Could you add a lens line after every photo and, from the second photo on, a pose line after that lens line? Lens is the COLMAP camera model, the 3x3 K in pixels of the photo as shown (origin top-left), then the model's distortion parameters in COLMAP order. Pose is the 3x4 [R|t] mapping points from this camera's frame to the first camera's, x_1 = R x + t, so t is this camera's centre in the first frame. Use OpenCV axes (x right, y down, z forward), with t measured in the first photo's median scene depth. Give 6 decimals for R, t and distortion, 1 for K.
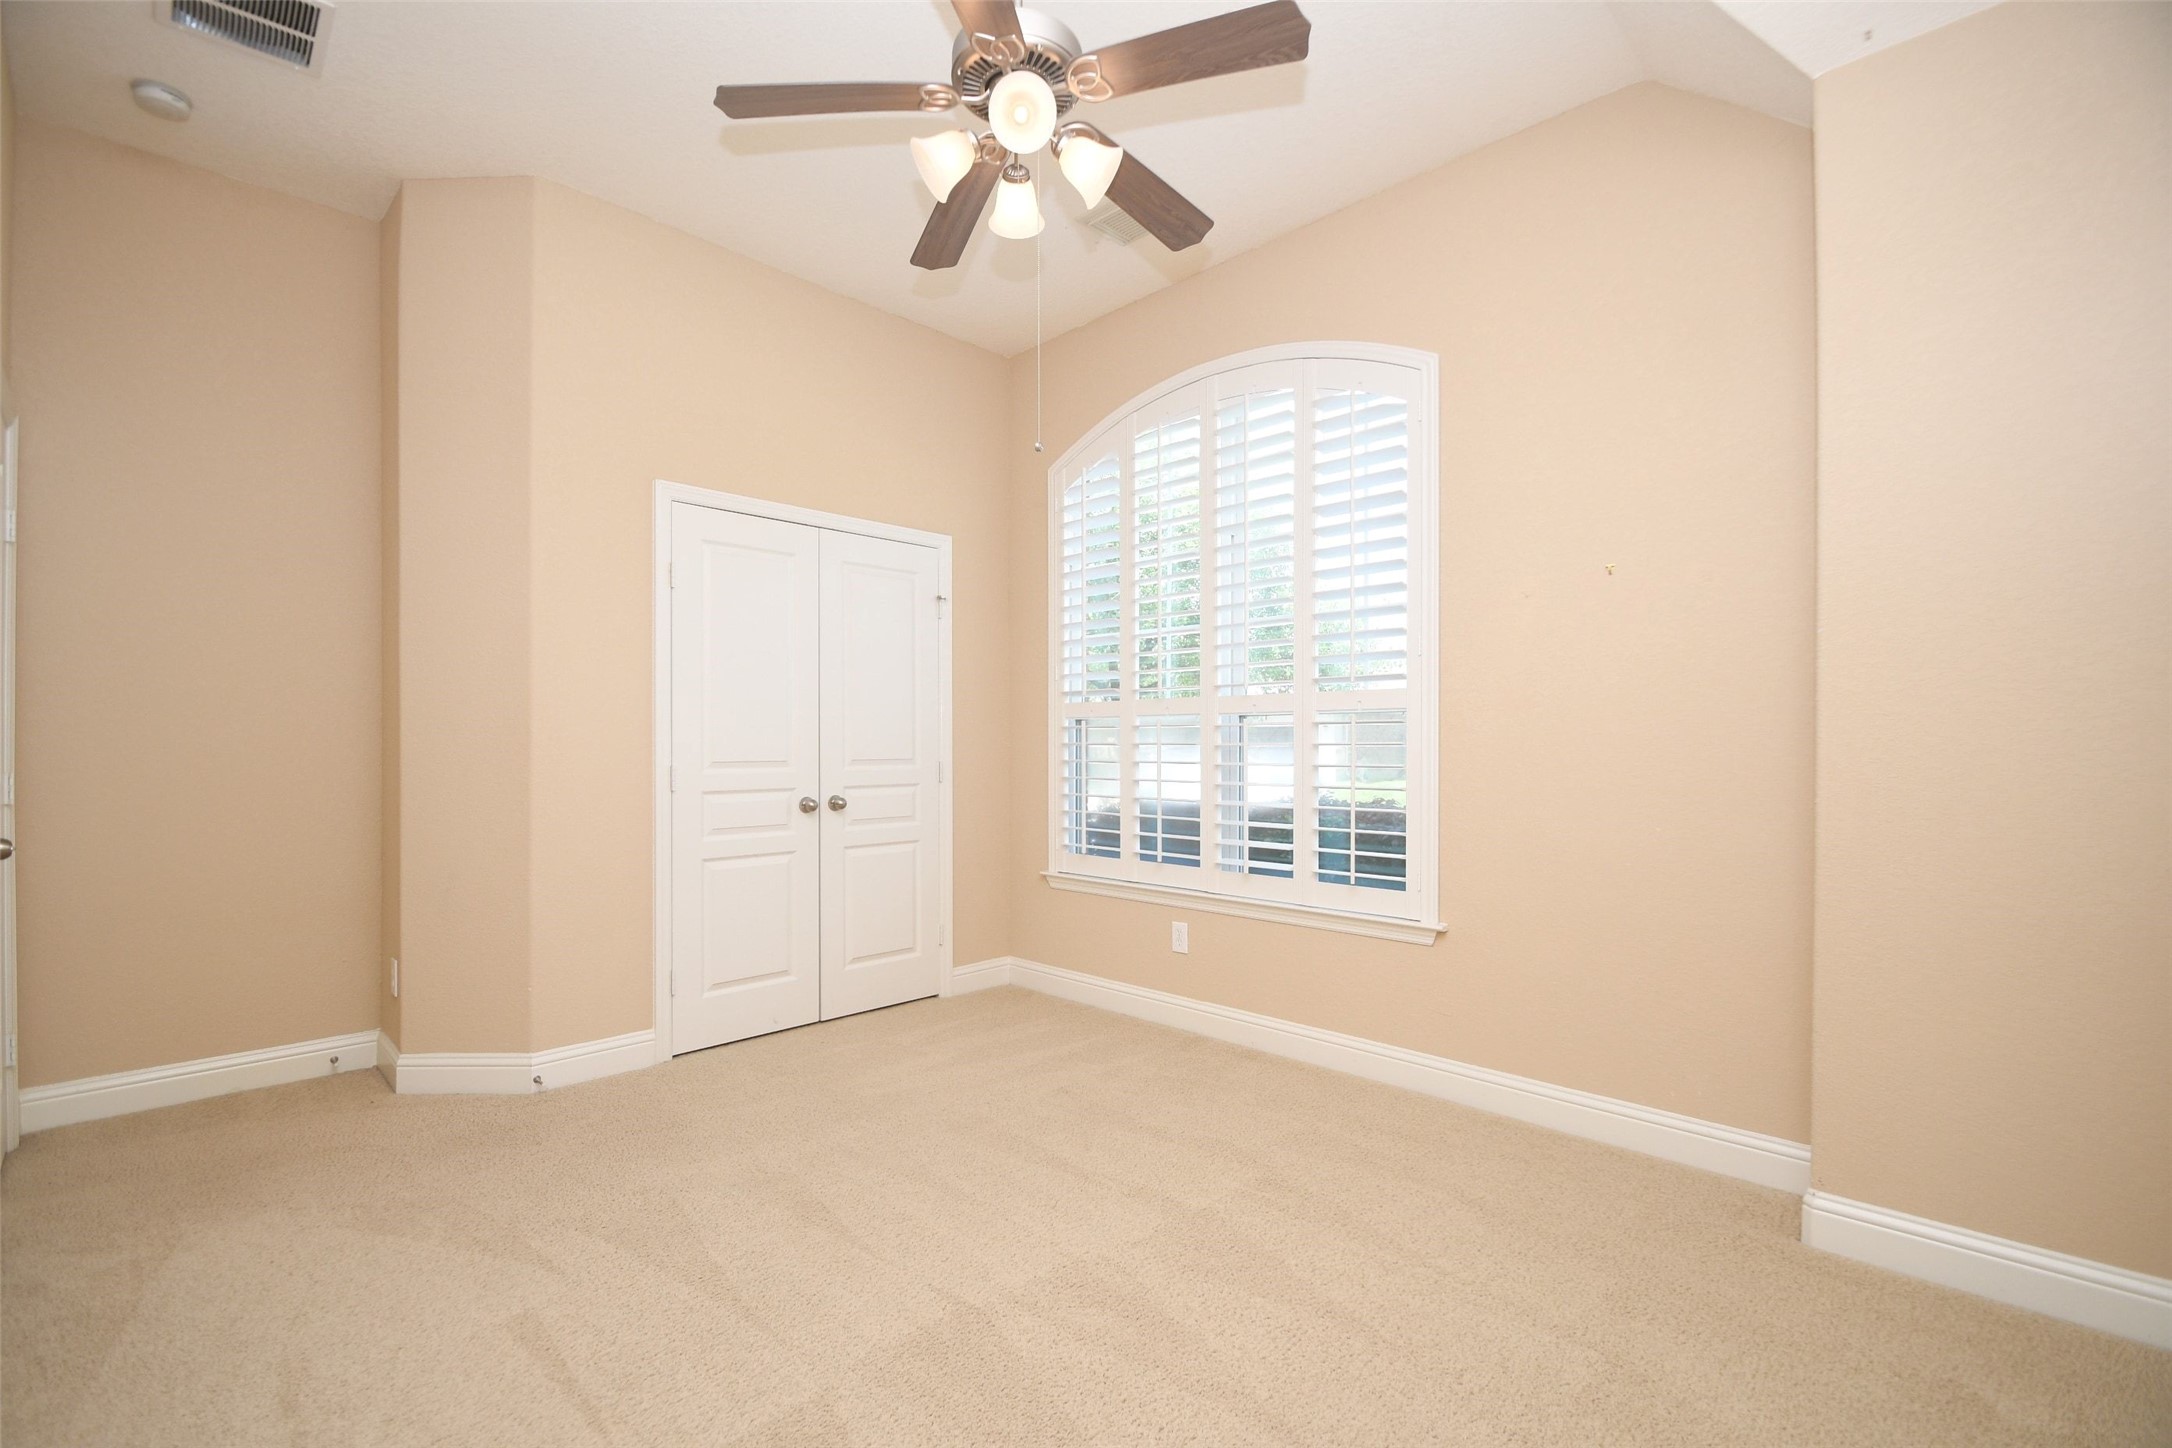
lens RADIAL K [[978.1, 0, 1084.9], [0, 978.1, 740.4], [0, 0, 1]] dist [0.003581, 0.000118]
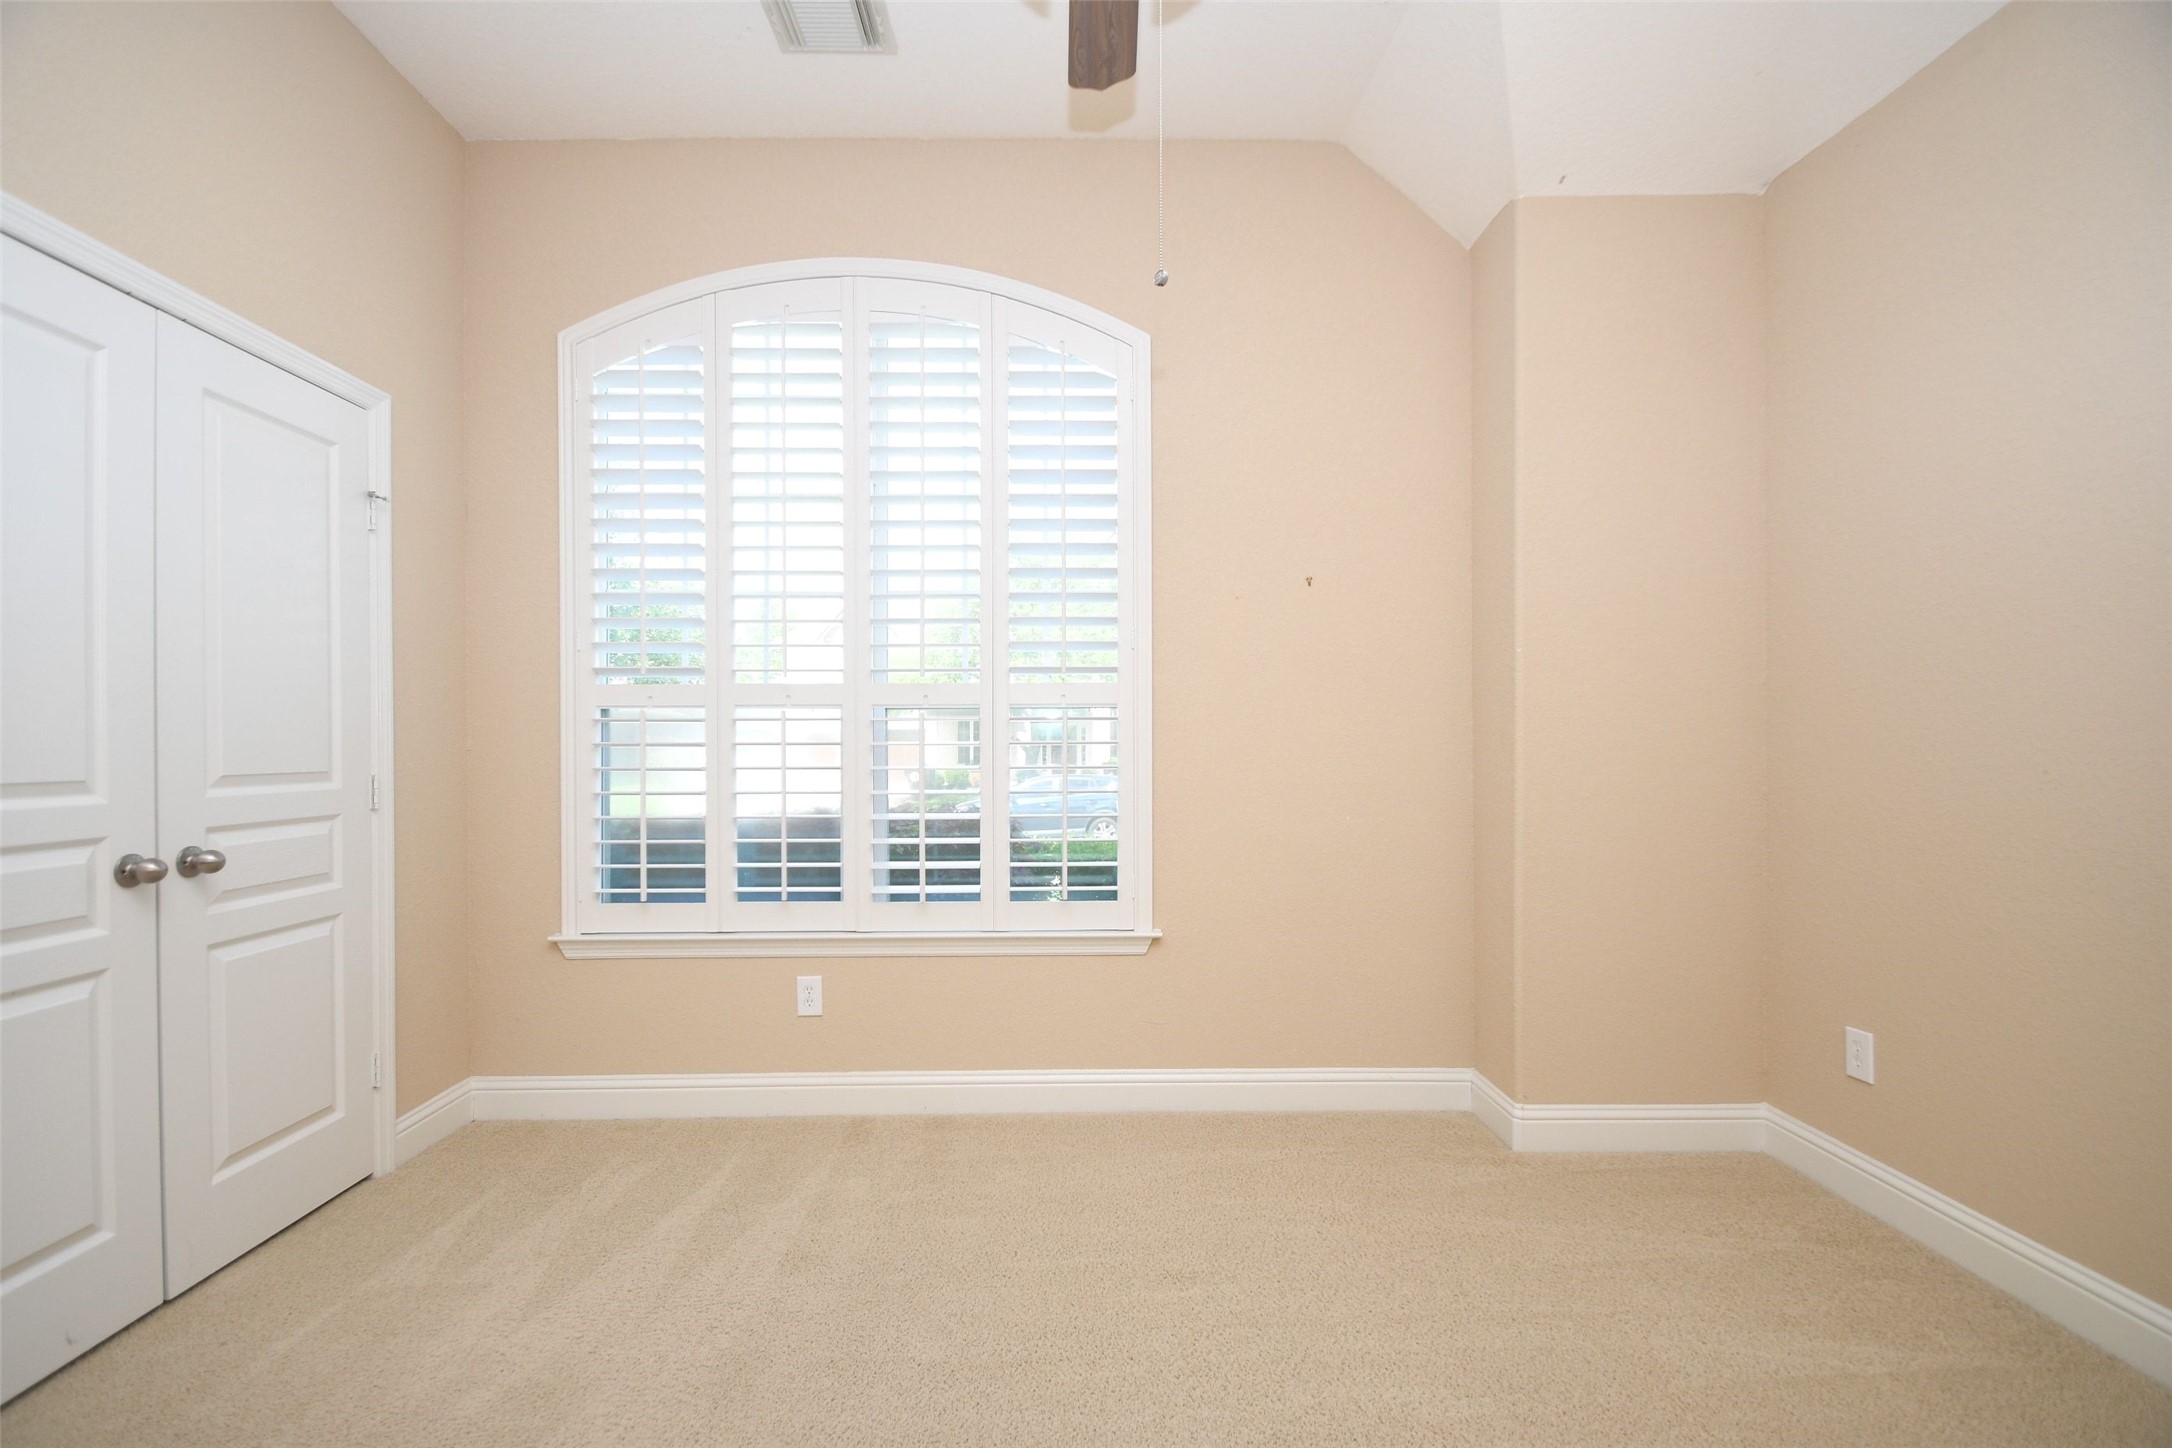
lens RADIAL K [[978.1, 0, 1084.9], [0, 978.1, 740.4], [0, 0, 1]] dist [0.003581, 0.000118]
pose [[0.693232, -0.001119, 0.720714, -0.303361], [0.000837, 0.999999, 0.000747, 0.000703], [-0.720714, 0.000085, 0.693233, 0.311338]]
